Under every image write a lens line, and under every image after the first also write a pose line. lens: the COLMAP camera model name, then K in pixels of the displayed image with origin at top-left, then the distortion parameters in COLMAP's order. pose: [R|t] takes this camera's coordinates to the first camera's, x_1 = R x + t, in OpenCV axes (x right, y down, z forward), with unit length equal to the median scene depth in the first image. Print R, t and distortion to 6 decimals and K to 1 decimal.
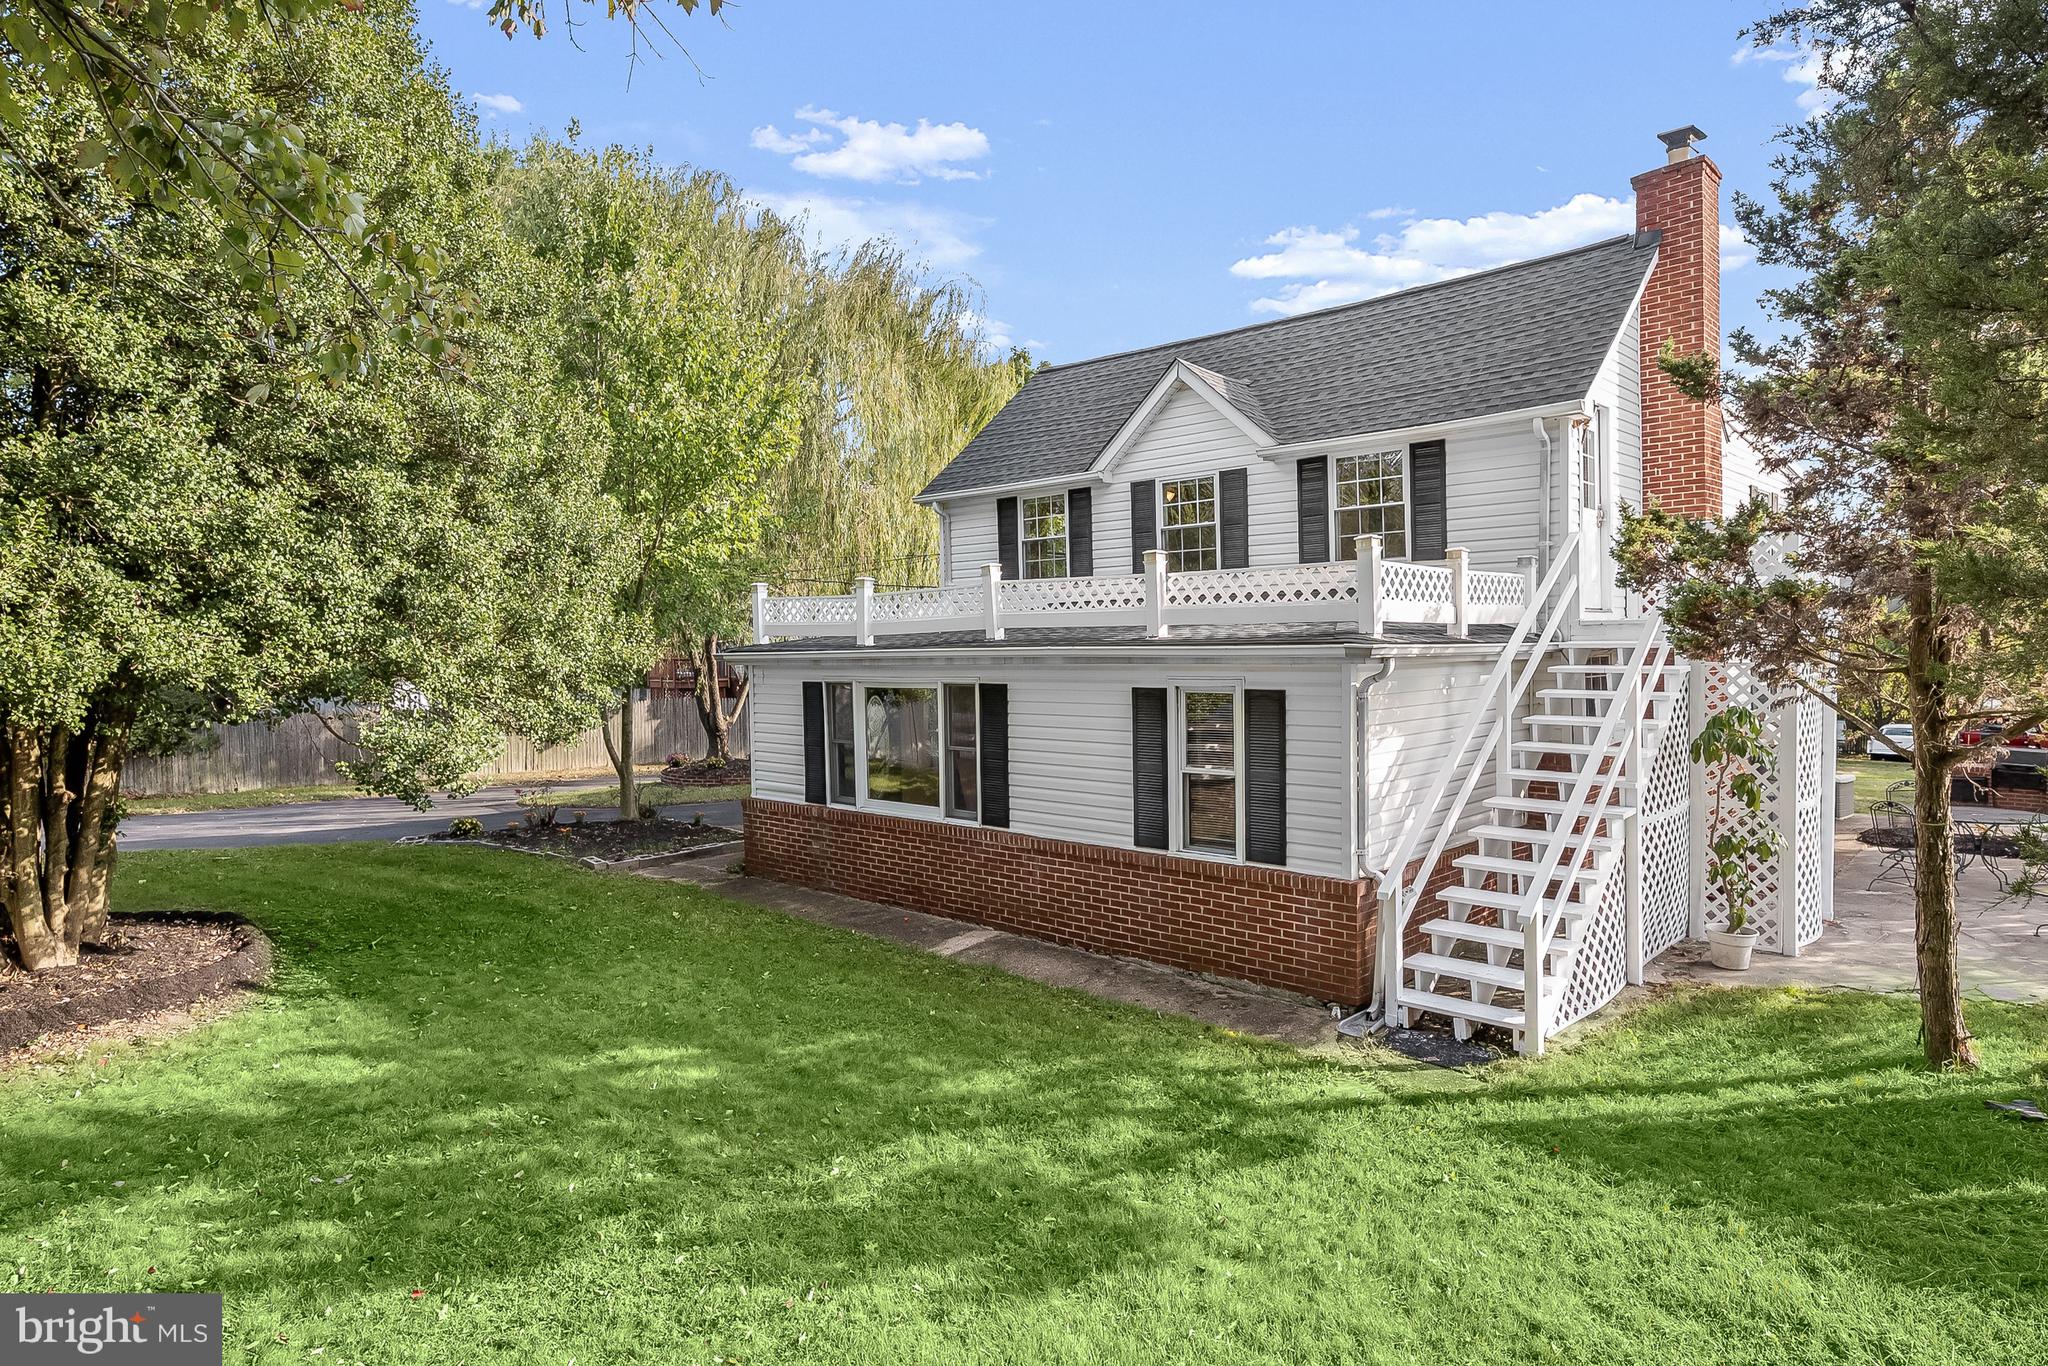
lens RADIAL K [[1205.0, 0, 1016.0], [0, 1205.0, 649.3], [0, 0, 1]] dist [-0.008870, -0.001022]
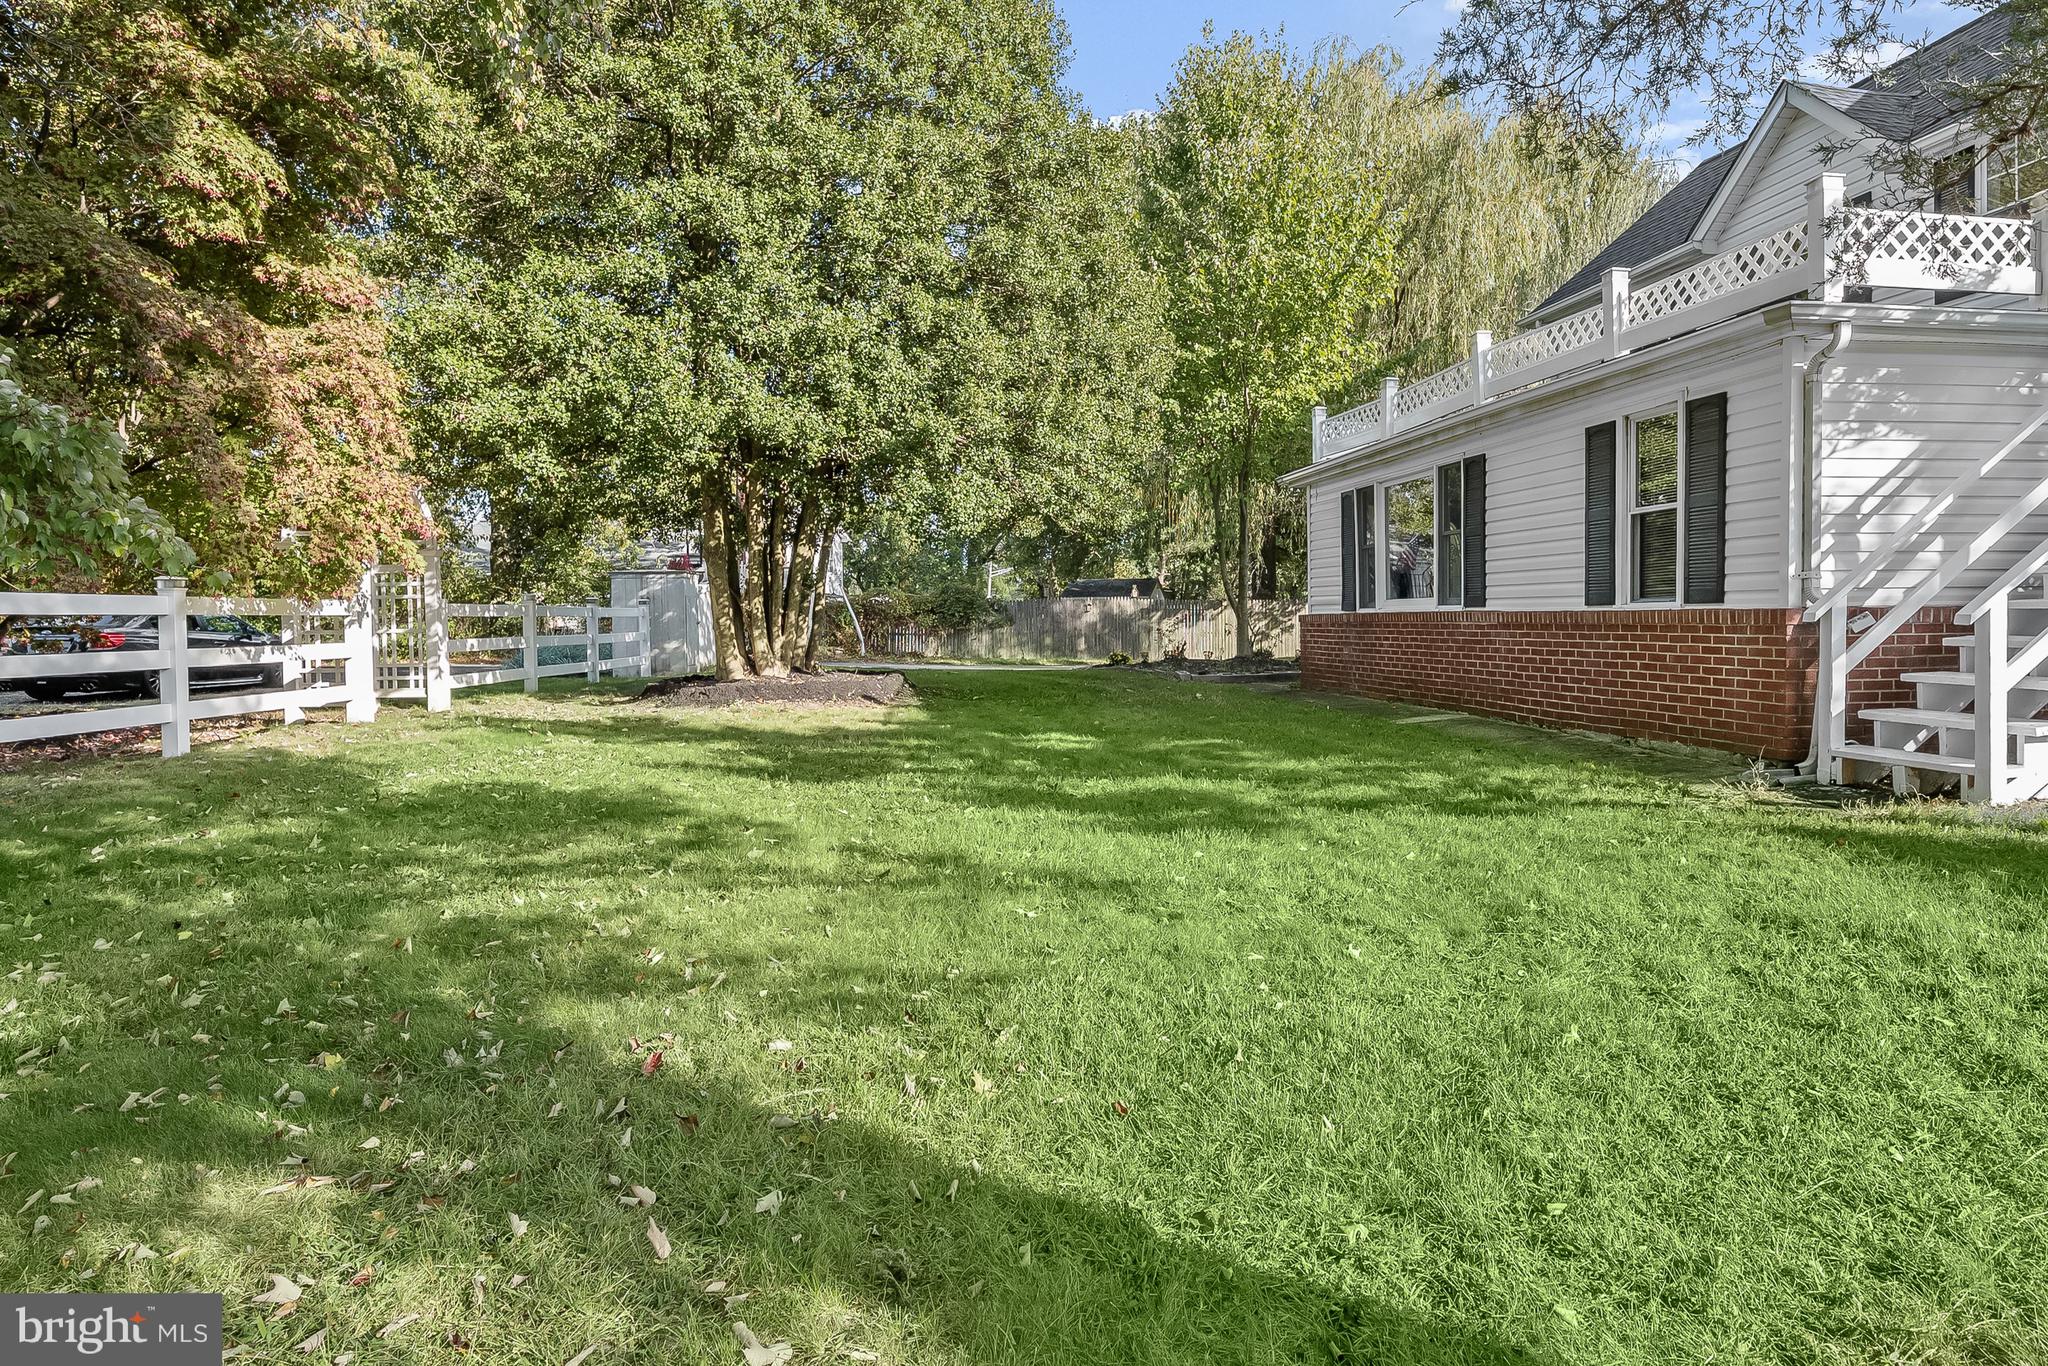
lens RADIAL K [[1205.0, 0, 1016.0], [0, 1205.0, 649.3], [0, 0, 1]] dist [-0.008870, -0.001022]
pose [[0.776659, 0.027291, -0.629330, 0.342035], [-0.013689, 0.999556, 0.026453, 0.182302], [0.629773, -0.011930, 0.776688, 0.039460]]
